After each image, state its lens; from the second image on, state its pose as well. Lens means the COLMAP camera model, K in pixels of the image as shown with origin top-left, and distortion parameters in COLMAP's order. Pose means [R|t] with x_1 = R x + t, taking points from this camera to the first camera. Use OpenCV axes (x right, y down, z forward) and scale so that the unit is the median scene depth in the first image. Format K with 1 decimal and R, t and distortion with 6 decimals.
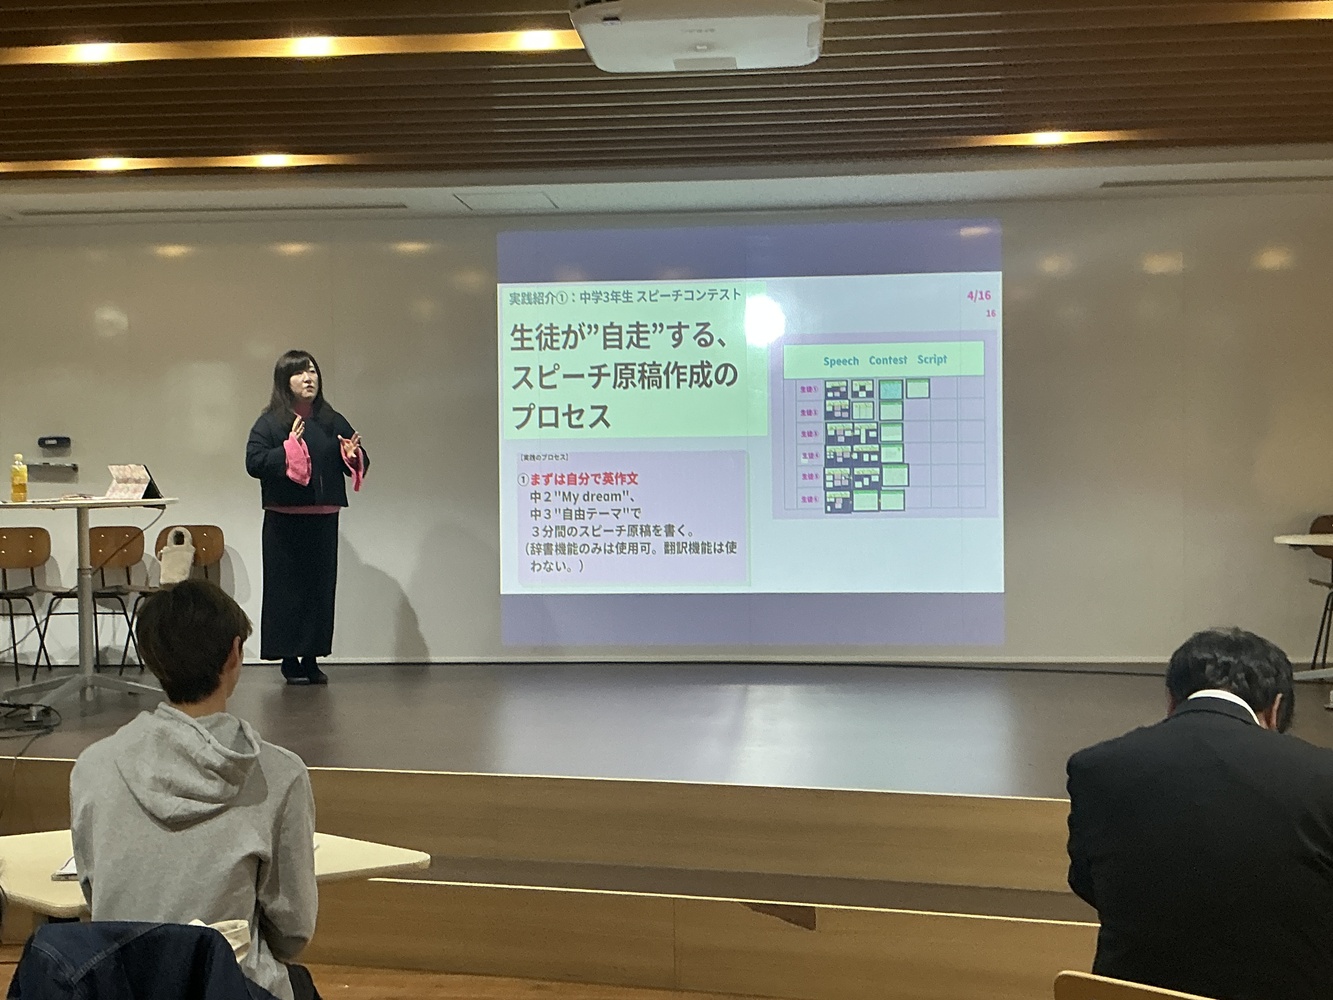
lens RADIAL K [[1530.0, 0, 685.6], [0, 1530.0, 500.8], [0, 0, 1]] dist [0.064418, 0.000000]
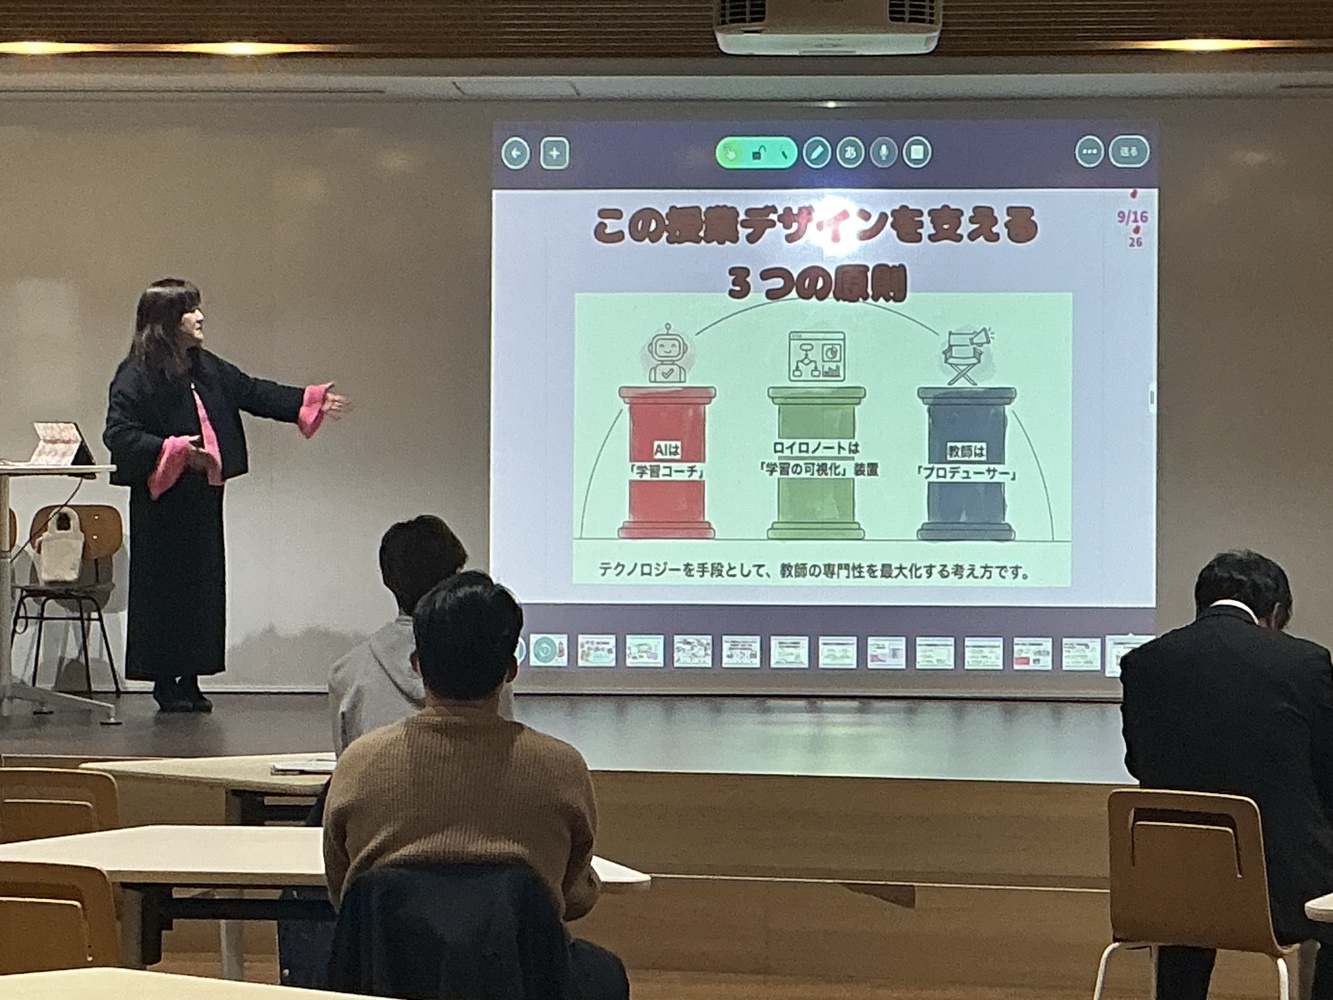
lens RADIAL K [[3124.6, 0, 662.4], [0, 3124.6, 493.6], [0, 0, 1]] dist [0.097150, 0.000000]
pose [[0.999790, 0.015859, 0.012946, -0.075086], [-0.015743, 0.999835, -0.009084, 0.026124], [-0.013088, 0.008879, 0.999875, -0.701787]]
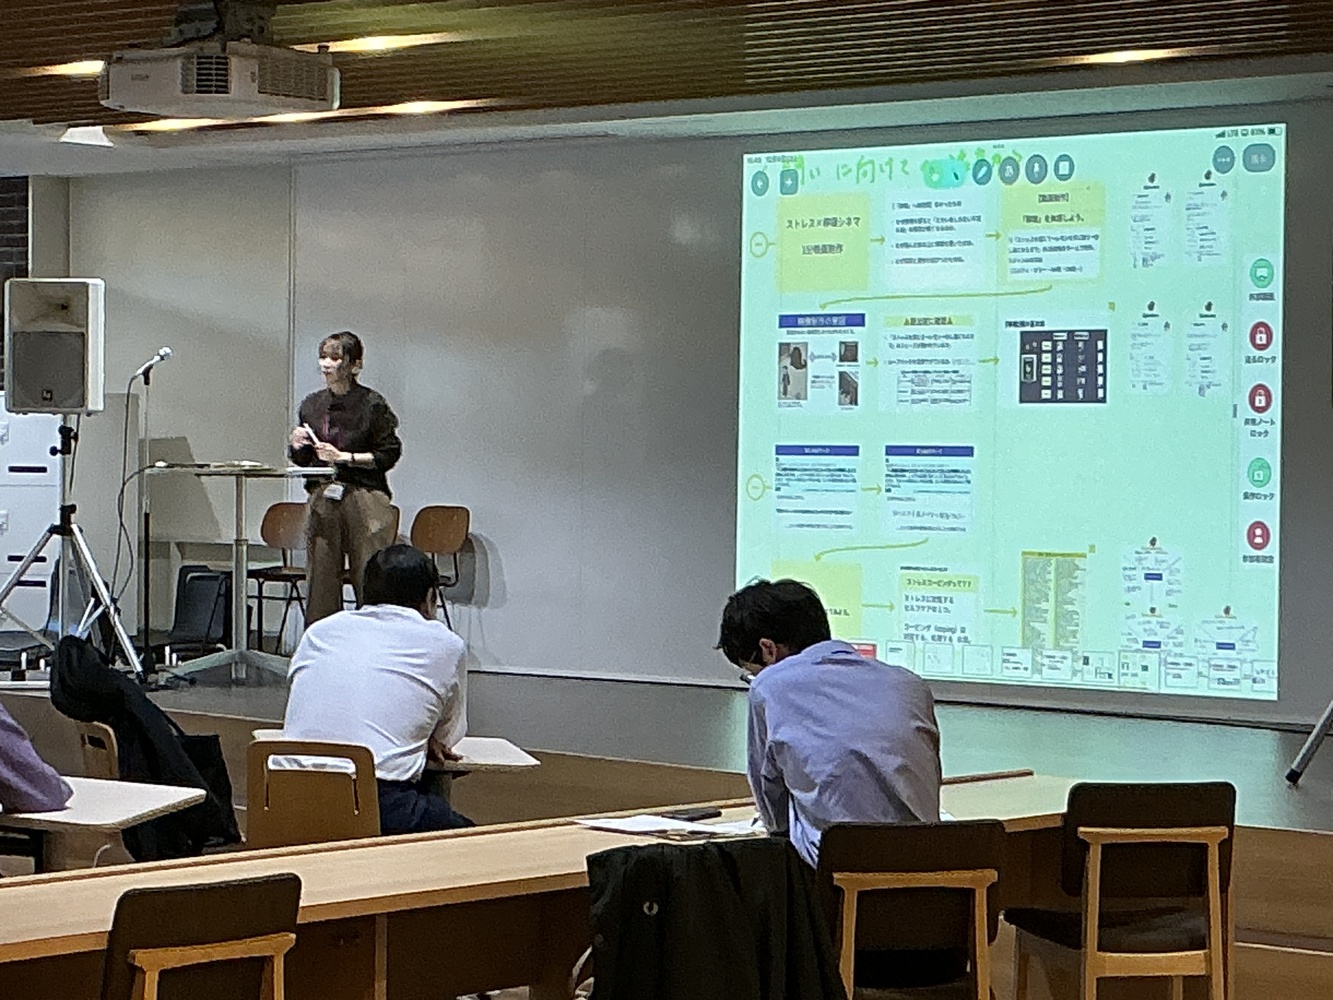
lens RADIAL K [[3668.3, 0, 666.3], [0, 3668.3, 499.9], [0, 0, 1]] dist [0.065340, 0.000000]
pose [[0.813104, 0.028860, -0.581403, 1.273712], [-0.035906, 0.999355, -0.000608, 0.012045], [0.581010, 0.021371, 0.813616, -0.775989]]
